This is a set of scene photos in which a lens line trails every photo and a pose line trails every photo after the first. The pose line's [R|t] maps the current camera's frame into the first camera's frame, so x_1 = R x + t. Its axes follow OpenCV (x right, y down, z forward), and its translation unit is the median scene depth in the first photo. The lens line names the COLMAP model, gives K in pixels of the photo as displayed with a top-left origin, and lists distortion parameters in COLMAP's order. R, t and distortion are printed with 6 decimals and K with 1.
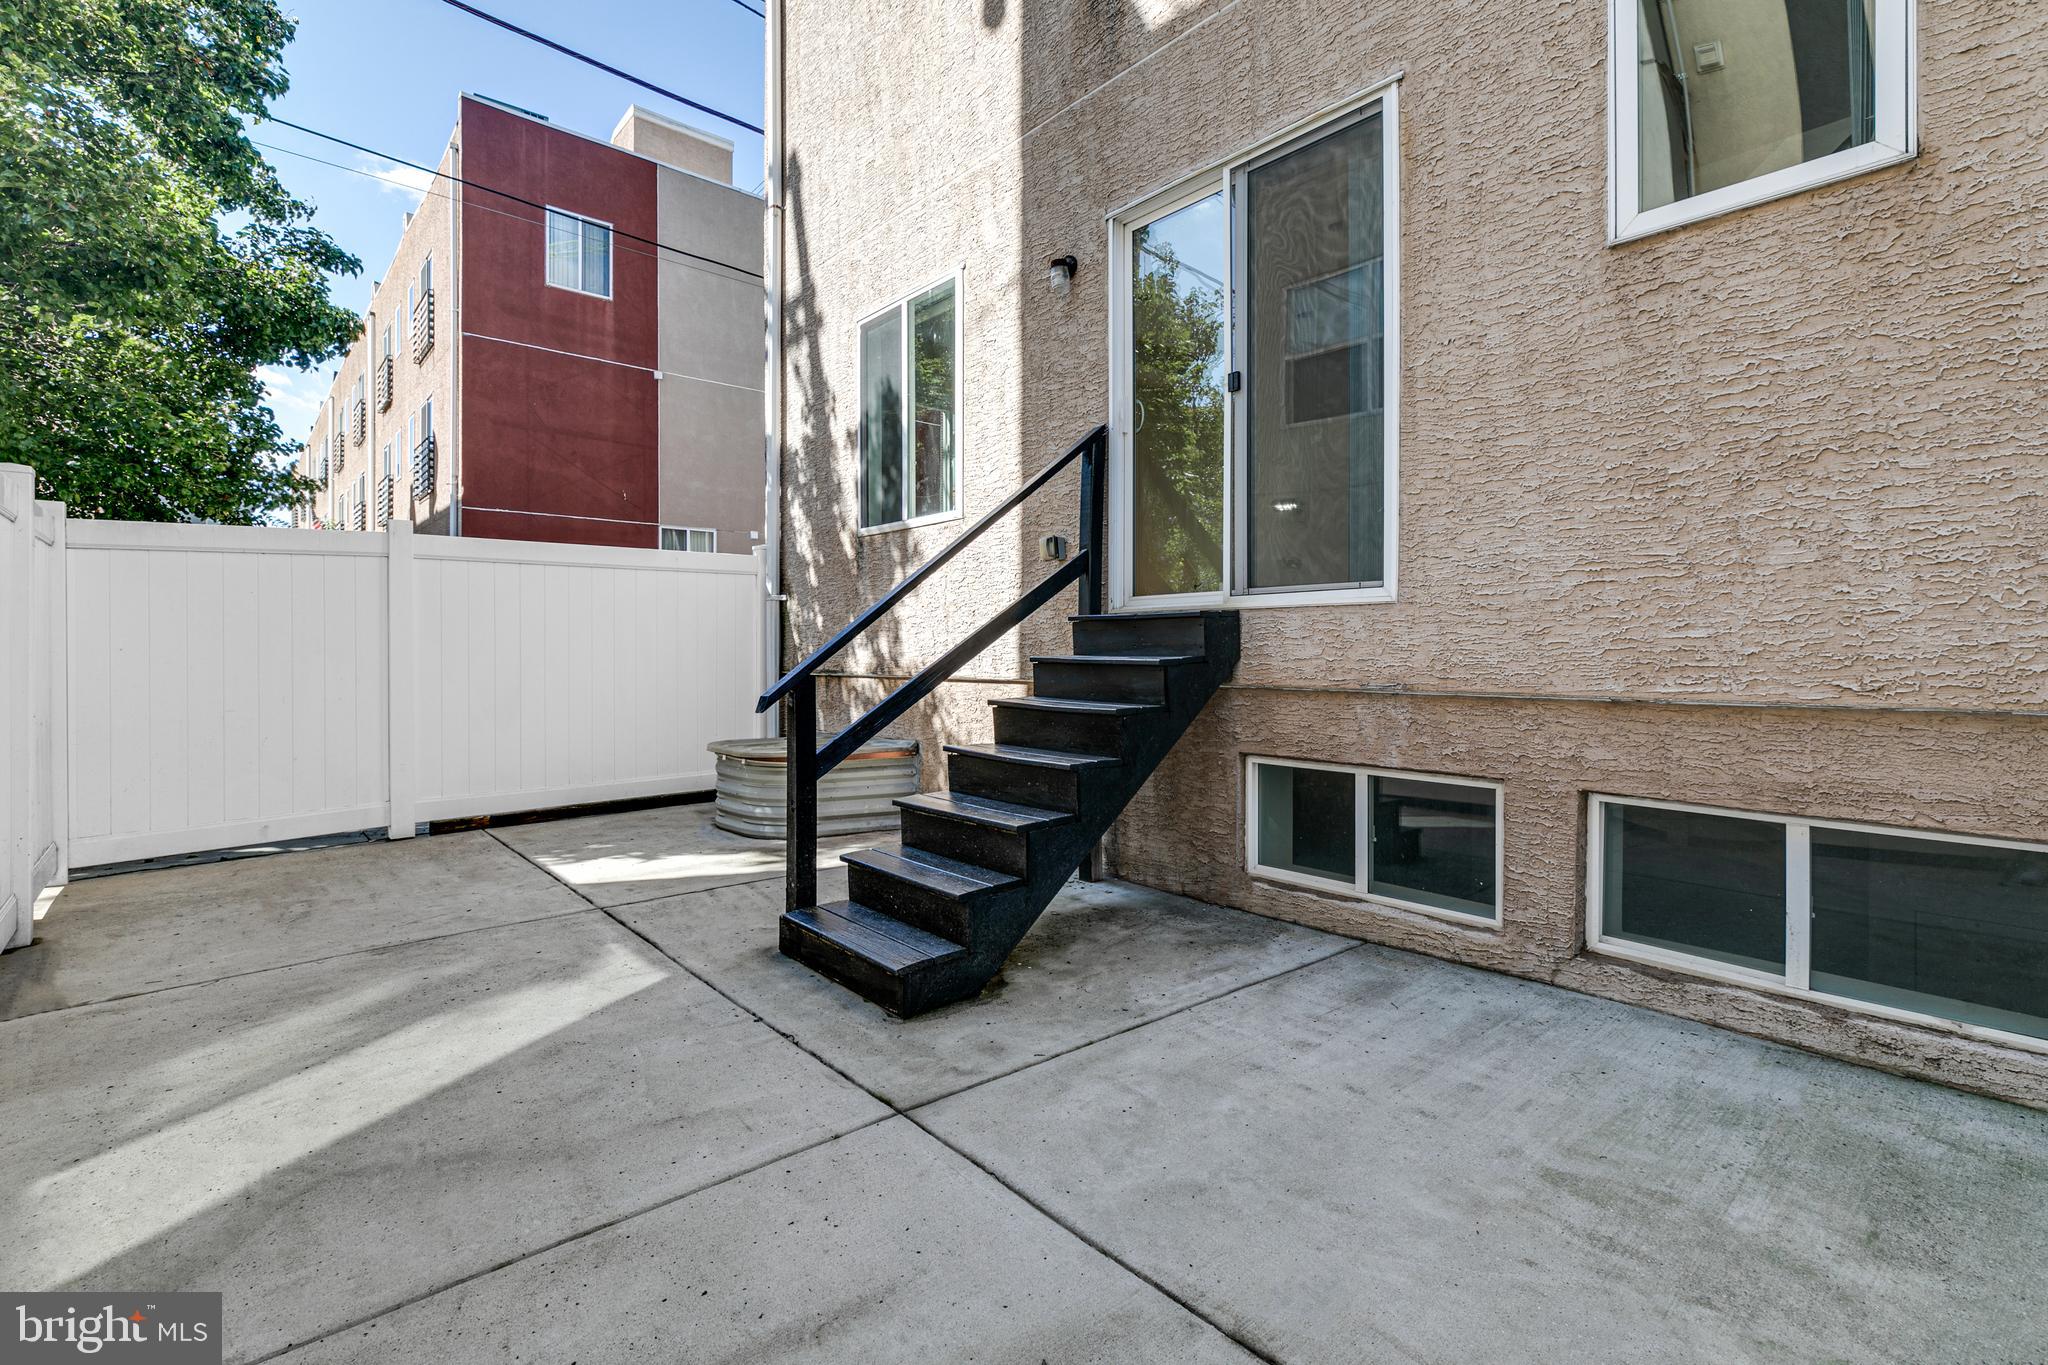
lens RADIAL K [[893.2, 0, 1030.2], [0, 893.2, 646.0], [0, 0, 1]] dist [0.002405, -0.000467]
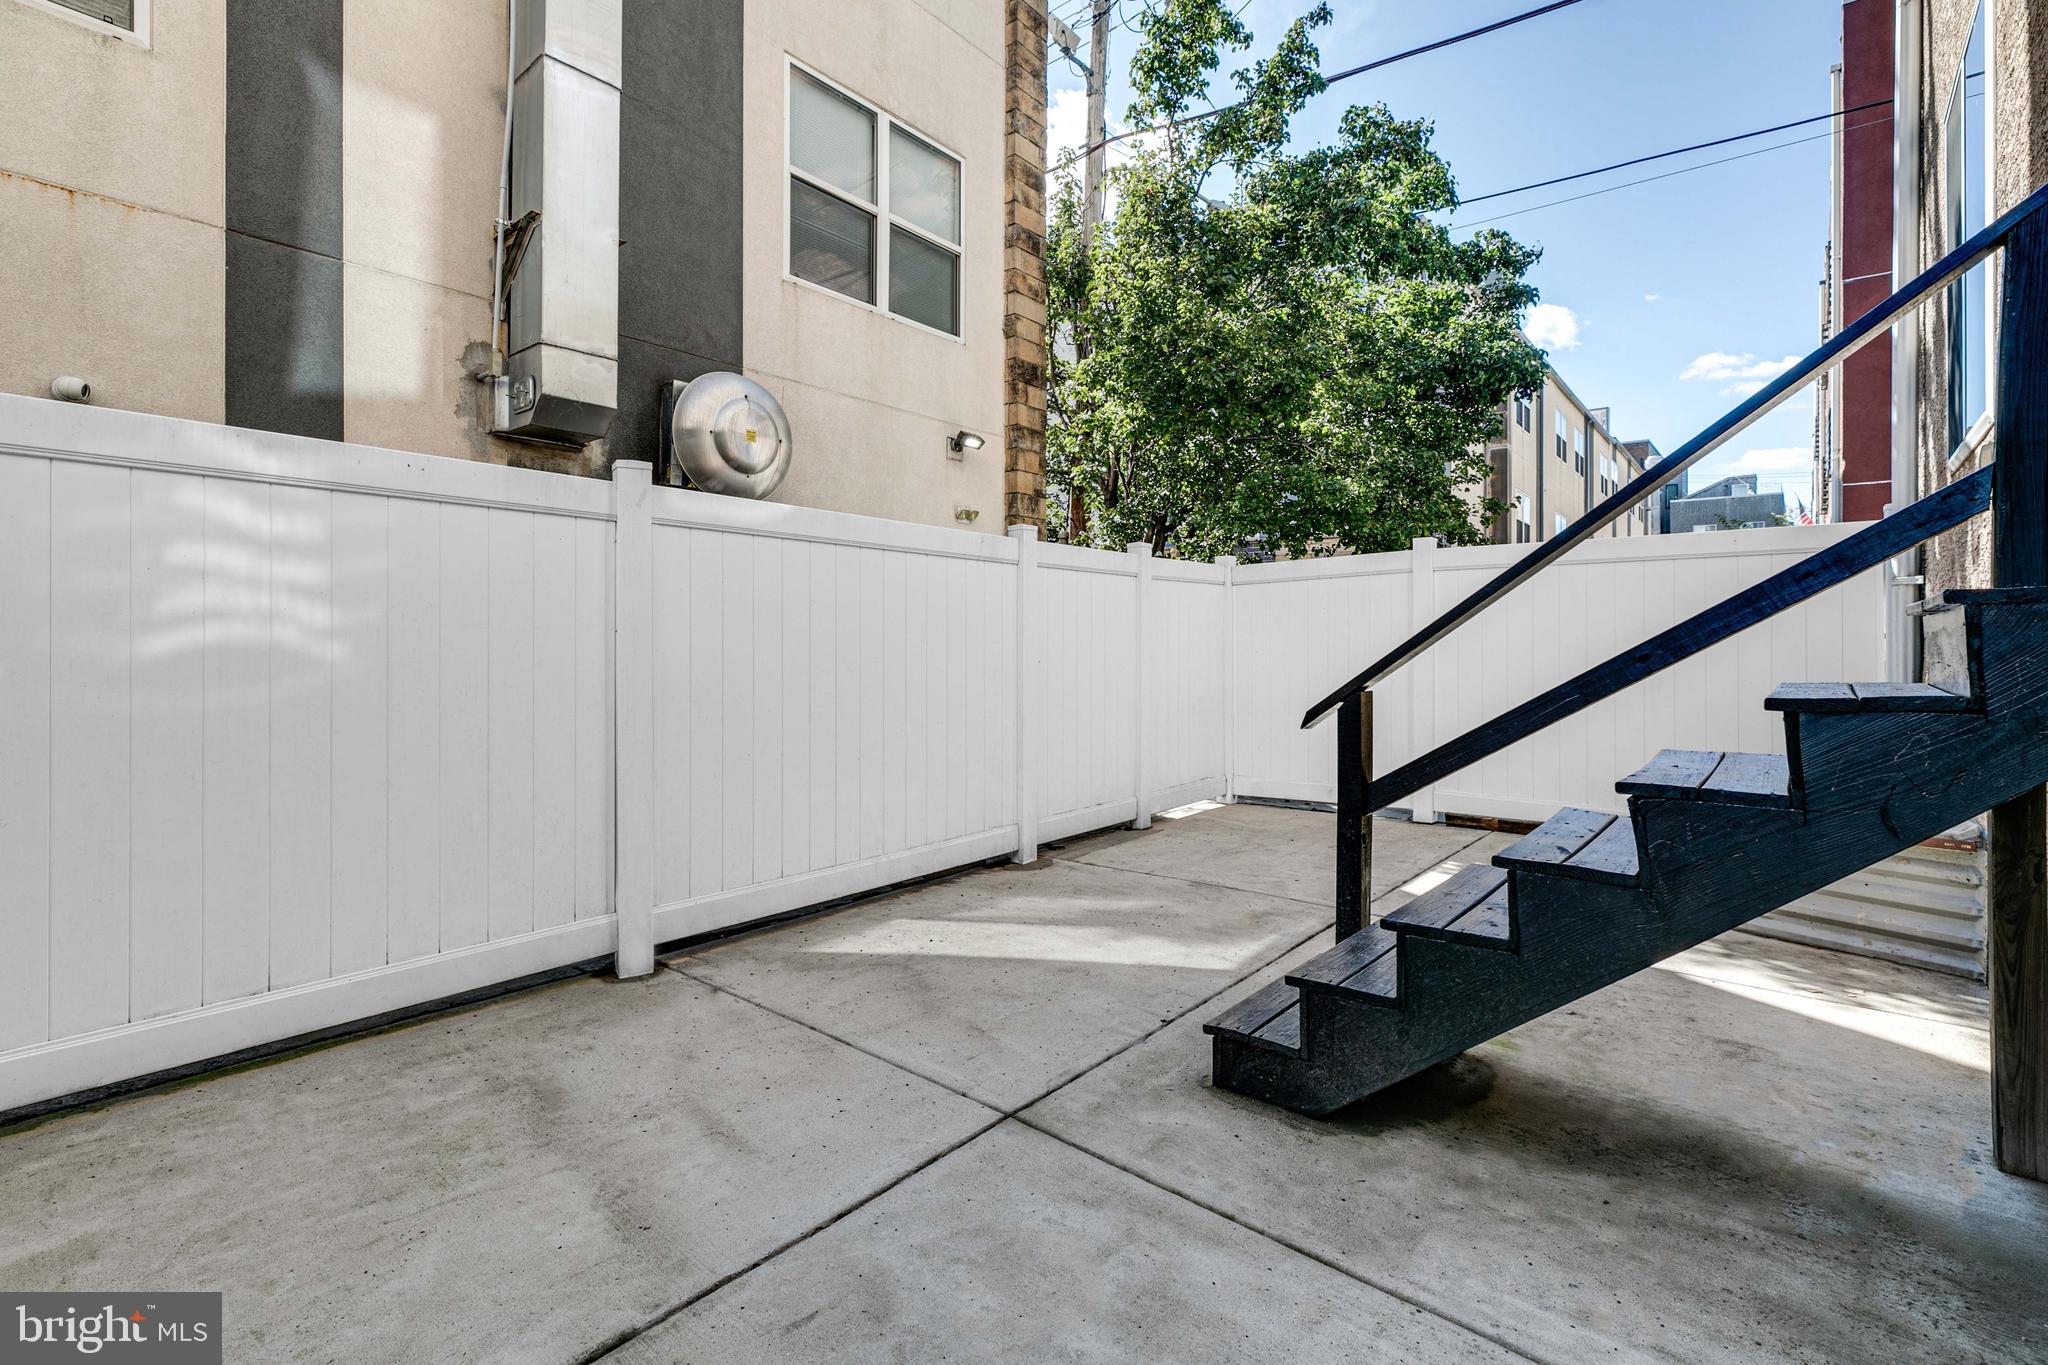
lens RADIAL K [[931.0, 0, 1027.1], [0, 931.0, 655.1], [0, 0, 1]] dist [0.002449, -0.000528]
pose [[0.189630, 0.016183, -0.981722, 0.718638], [-0.007179, 0.999860, 0.015095, -0.013392], [0.981829, 0.004185, 0.189720, 0.660032]]
